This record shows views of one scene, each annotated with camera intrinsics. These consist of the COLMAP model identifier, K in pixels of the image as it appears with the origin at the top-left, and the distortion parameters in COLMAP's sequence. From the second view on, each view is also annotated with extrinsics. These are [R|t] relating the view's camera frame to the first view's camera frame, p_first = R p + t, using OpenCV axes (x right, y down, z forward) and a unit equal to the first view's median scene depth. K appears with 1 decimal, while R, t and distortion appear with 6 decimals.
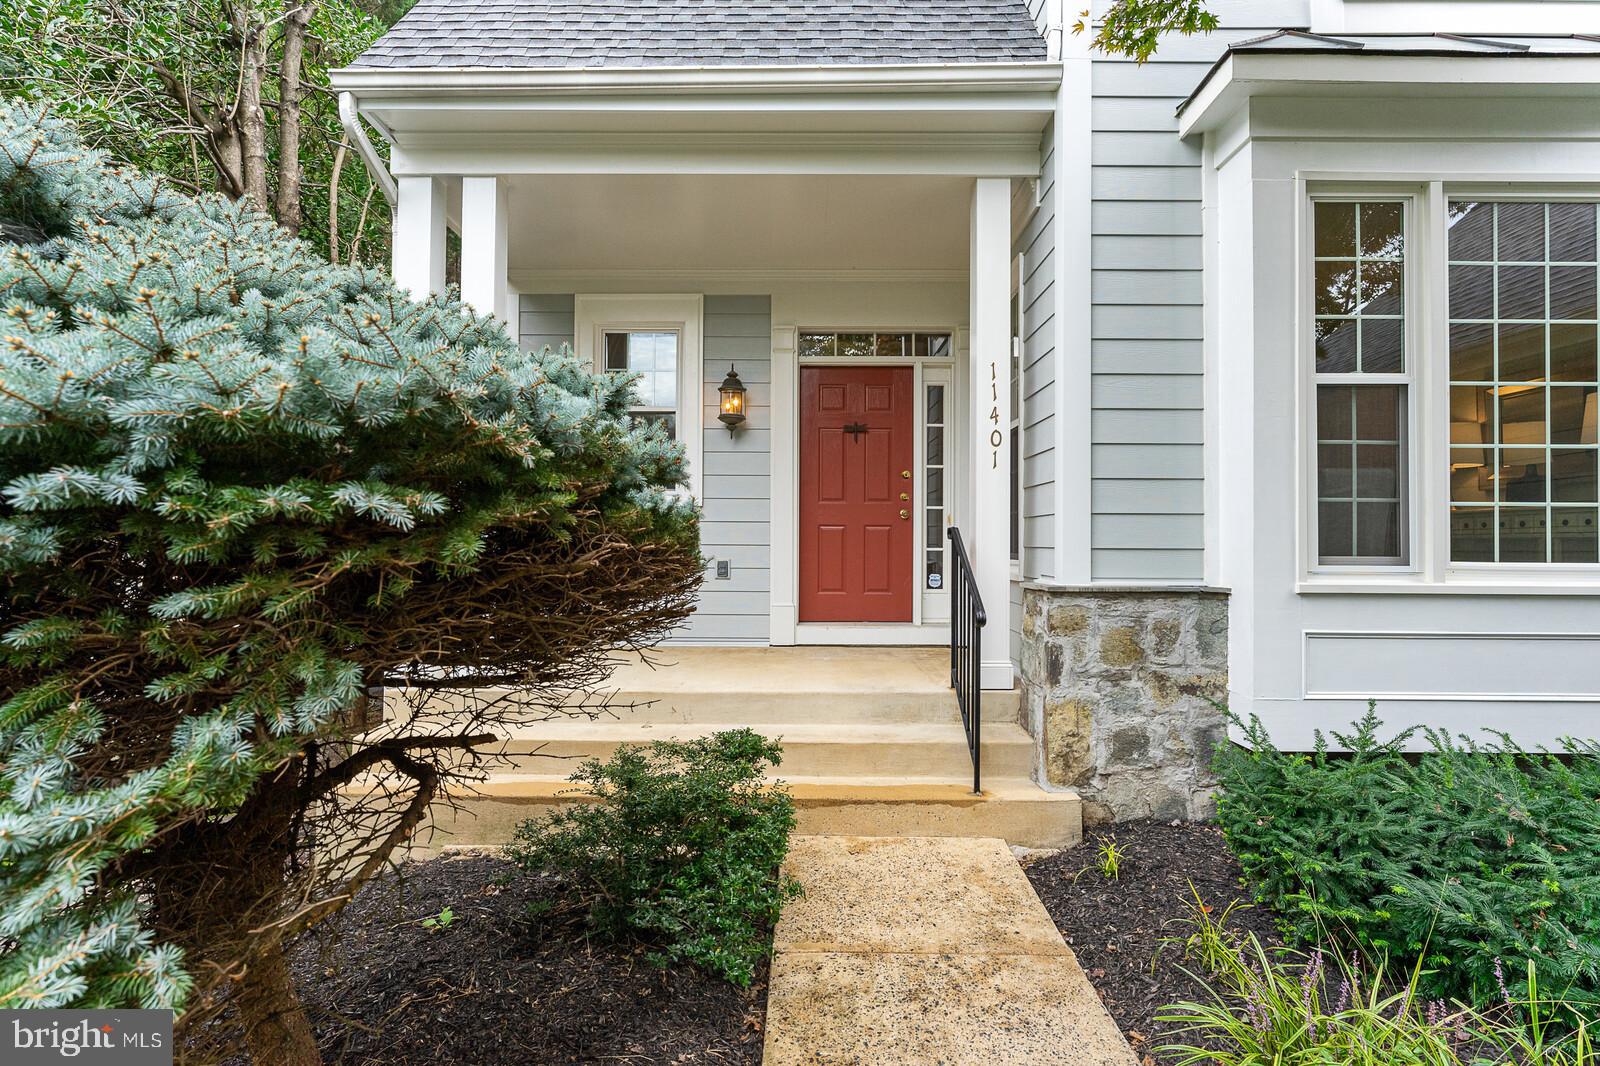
lens RADIAL K [[770.0, 0, 802.1], [0, 770.0, 535.3], [0, 0, 1]] dist [-0.003156, 0.000177]
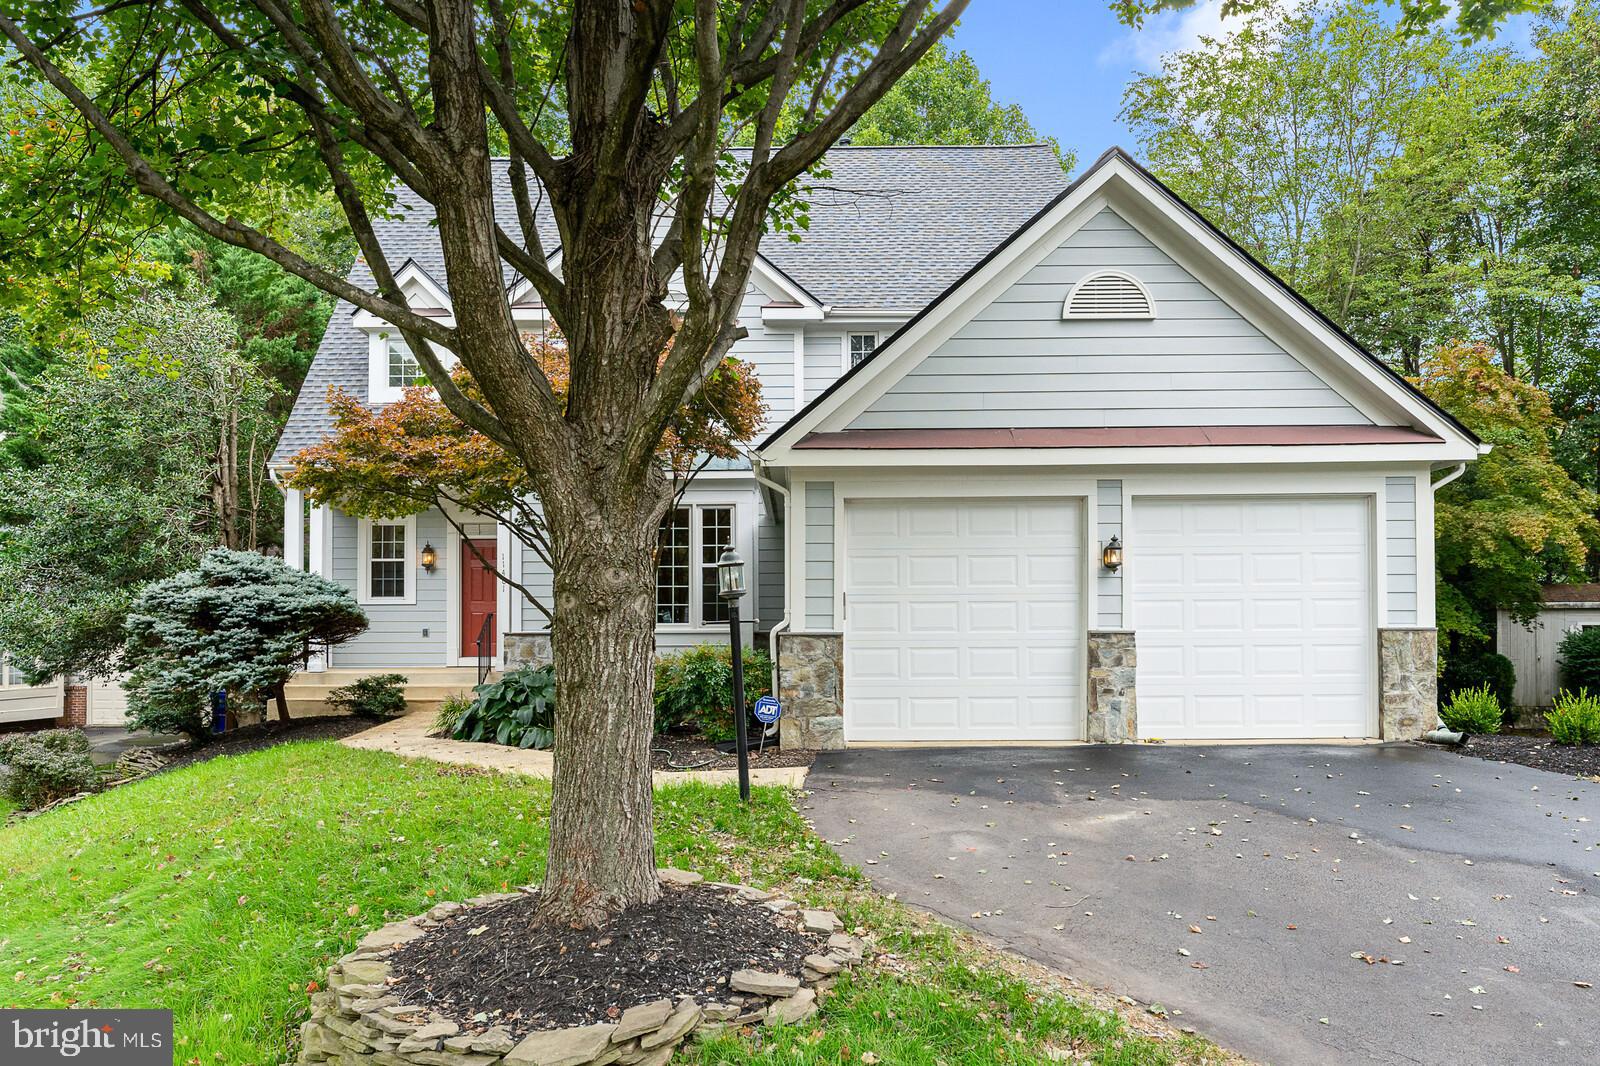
lens RADIAL K [[1190.6, 0, 801.1], [0, 1190.6, 599.9], [0, 0, 1]] dist [-0.001744, -0.001294]
pose [[0.999916, -0.007891, 0.010294, 1.436321], [0.008071, 0.999814, -0.017528, 0.028573], [-0.010153, 0.017610, 0.999793, -3.708876]]
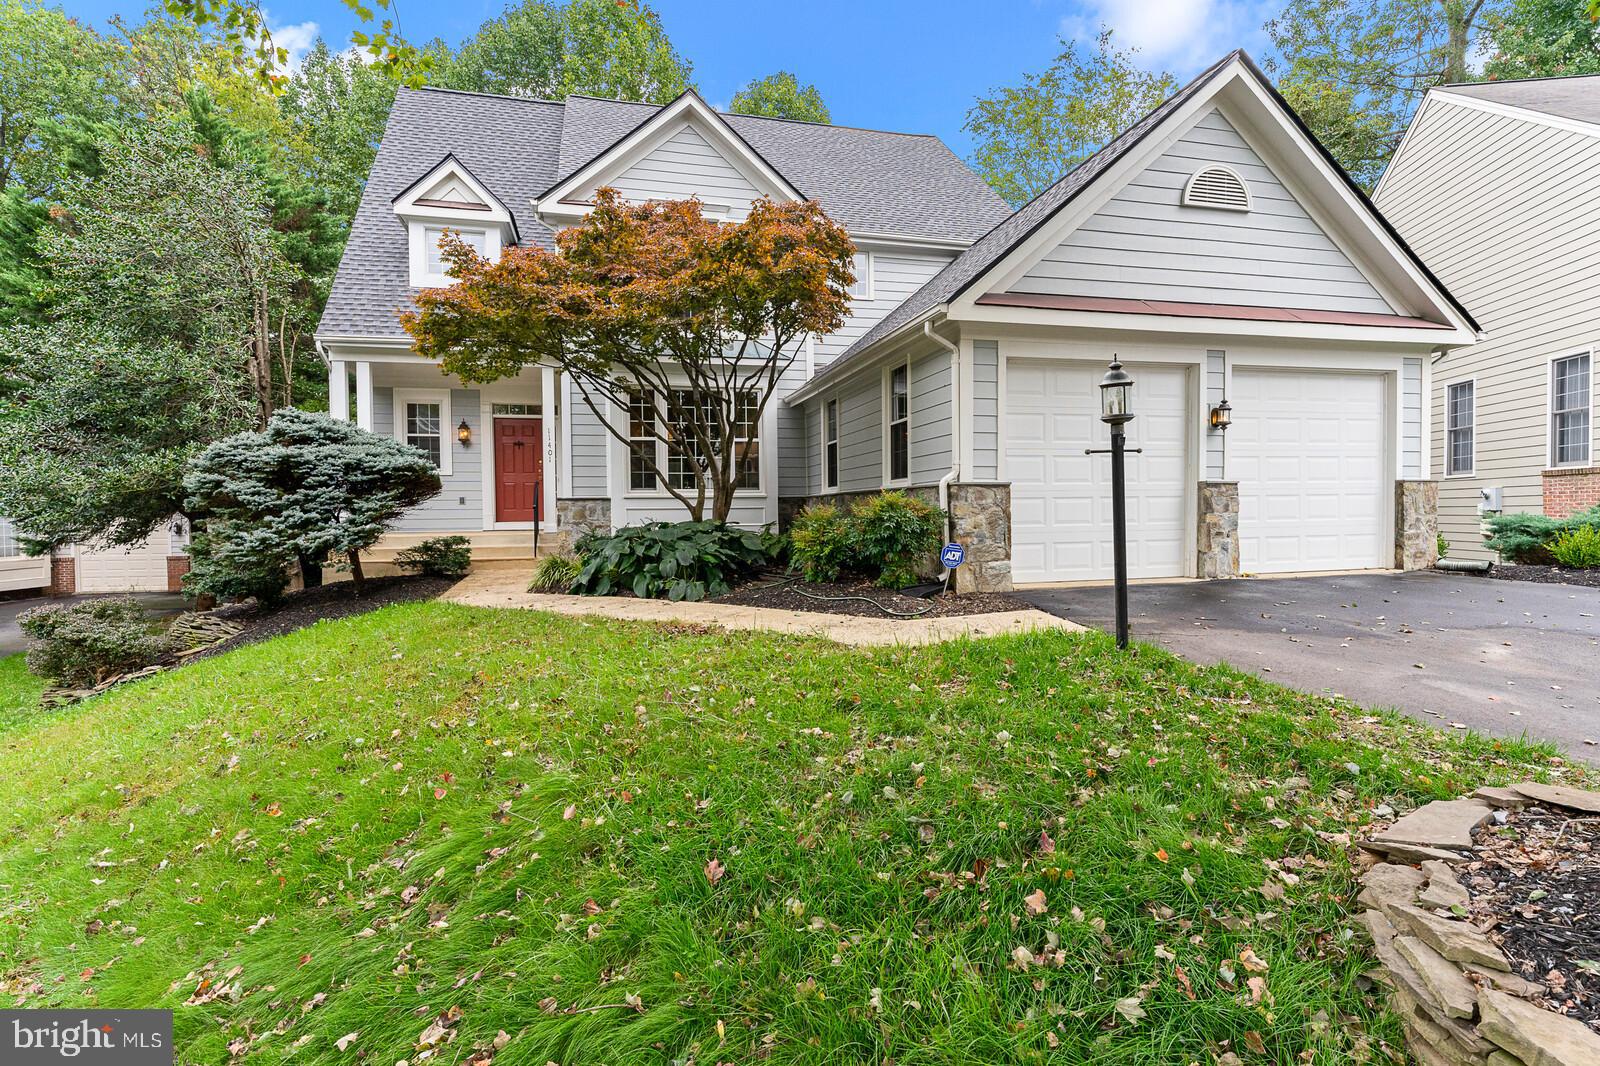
lens RADIAL K [[770.0, 0, 800.6], [0, 770.0, 527.2], [0, 0, 1]] dist [-0.003156, 0.000177]
pose [[0.966829, -0.020403, 0.254610, 0.486448], [0.013674, 0.999510, 0.028169, 0.114460], [-0.255059, -0.023753, 0.966634, -2.557680]]
